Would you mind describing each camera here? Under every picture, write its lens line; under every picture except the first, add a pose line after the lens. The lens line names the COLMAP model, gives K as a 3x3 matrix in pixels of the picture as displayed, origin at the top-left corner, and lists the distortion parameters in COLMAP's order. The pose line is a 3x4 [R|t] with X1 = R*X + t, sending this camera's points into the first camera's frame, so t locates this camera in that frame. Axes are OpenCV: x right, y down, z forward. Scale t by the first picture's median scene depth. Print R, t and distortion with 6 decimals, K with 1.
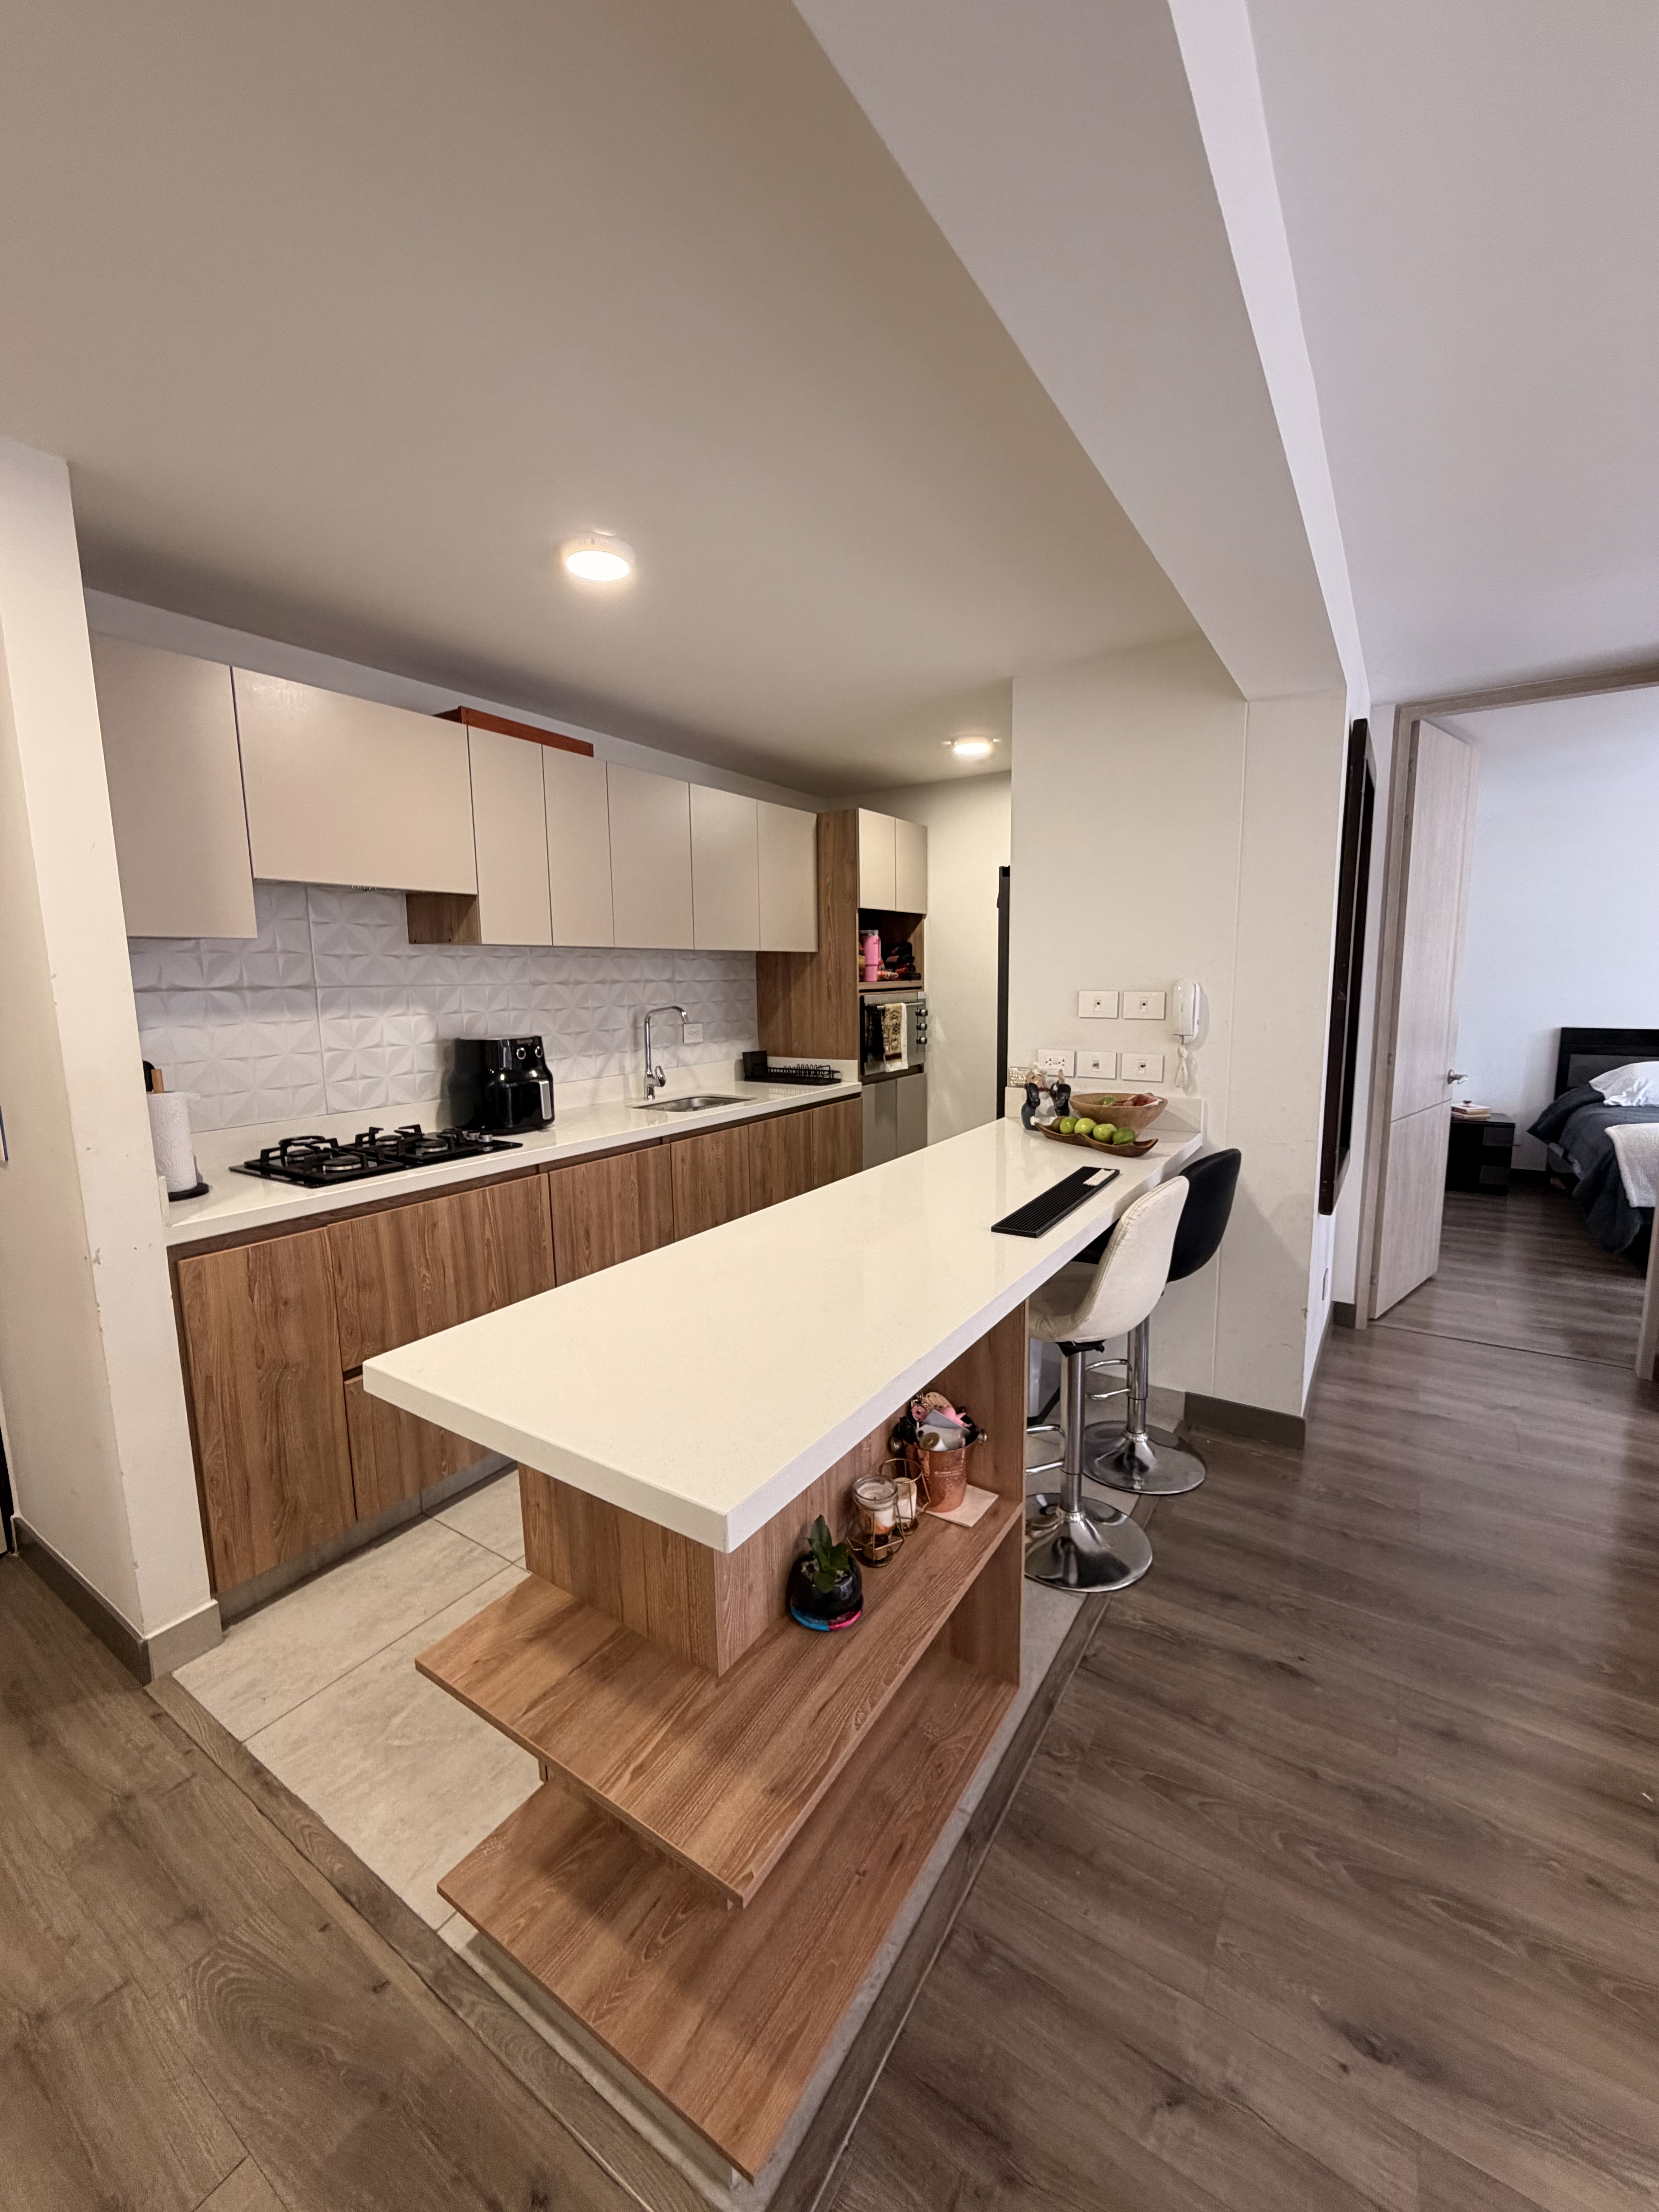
lens RADIAL K [[891.6, 0, 823.3], [0, 891.6, 1109.5], [0, 0, 1]] dist [-0.001919, 0.001705]
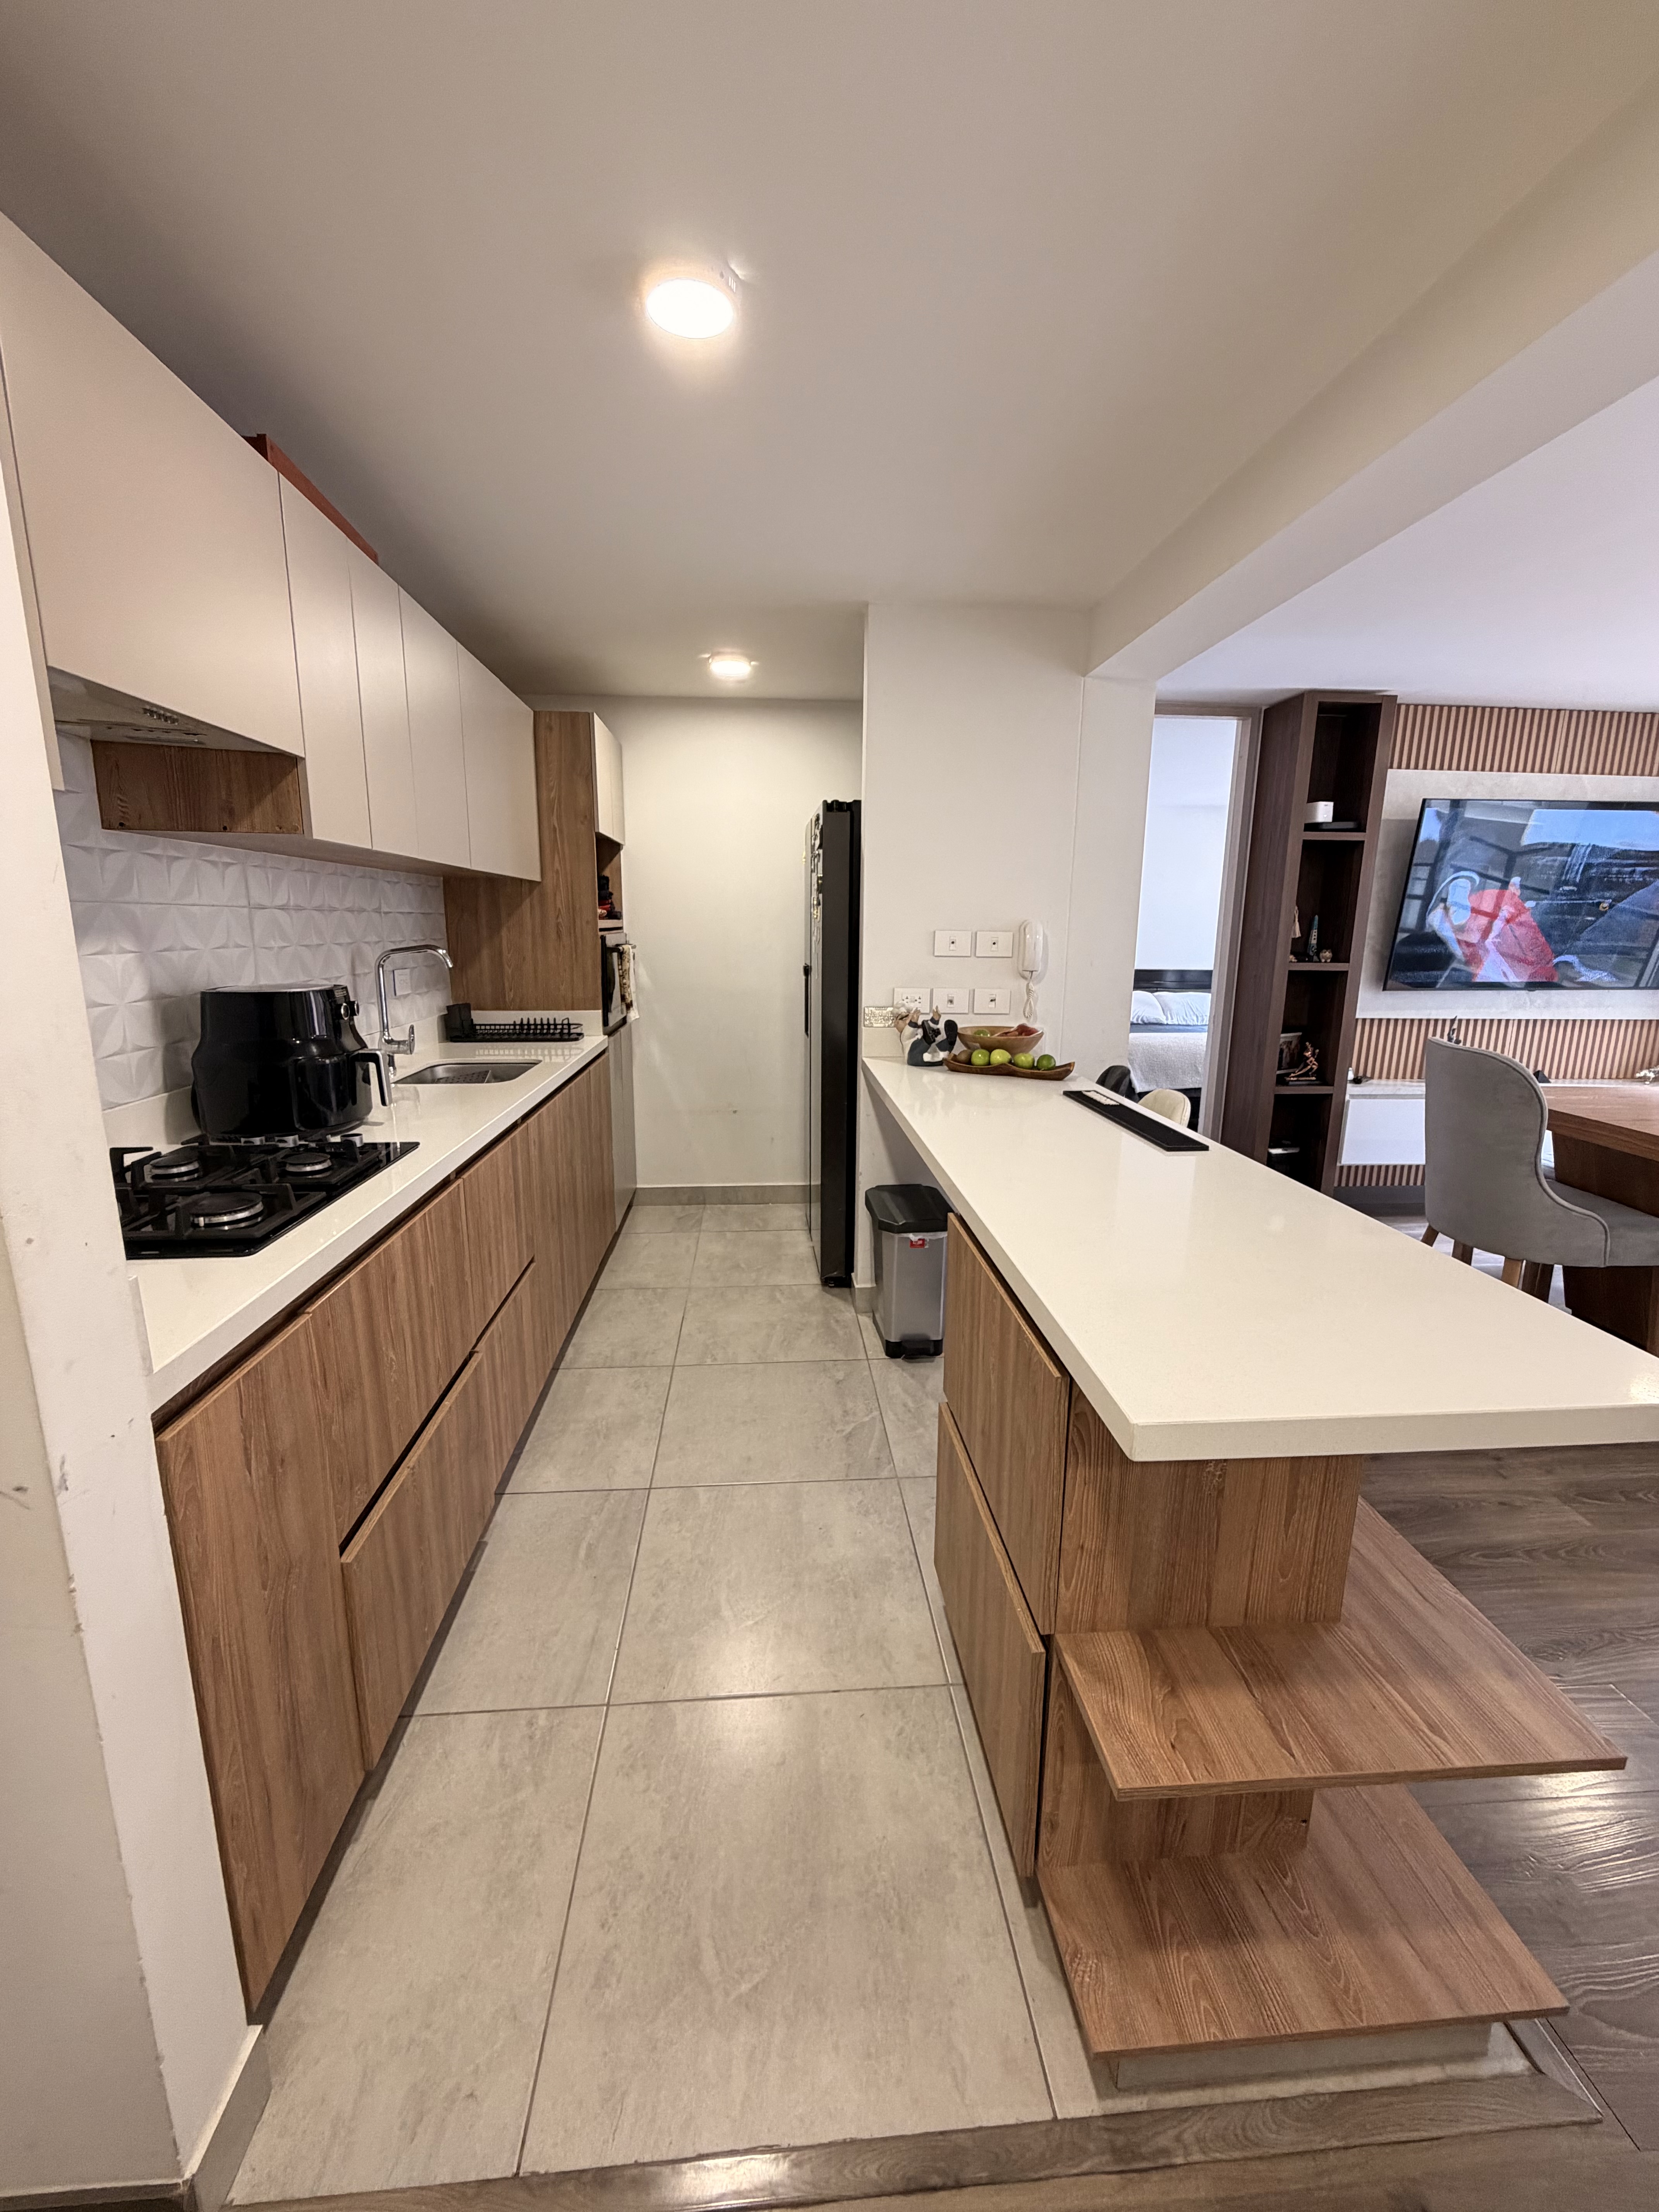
lens RADIAL K [[891.6, 0, 827.1], [0, 891.6, 1109.4], [0, 0, 1]] dist [-0.001919, 0.001705]
pose [[0.784766, -0.106345, 0.610600, -0.607614], [0.073718, 0.994192, 0.078407, -0.020153], [-0.615392, -0.016519, 0.788048, 0.325655]]
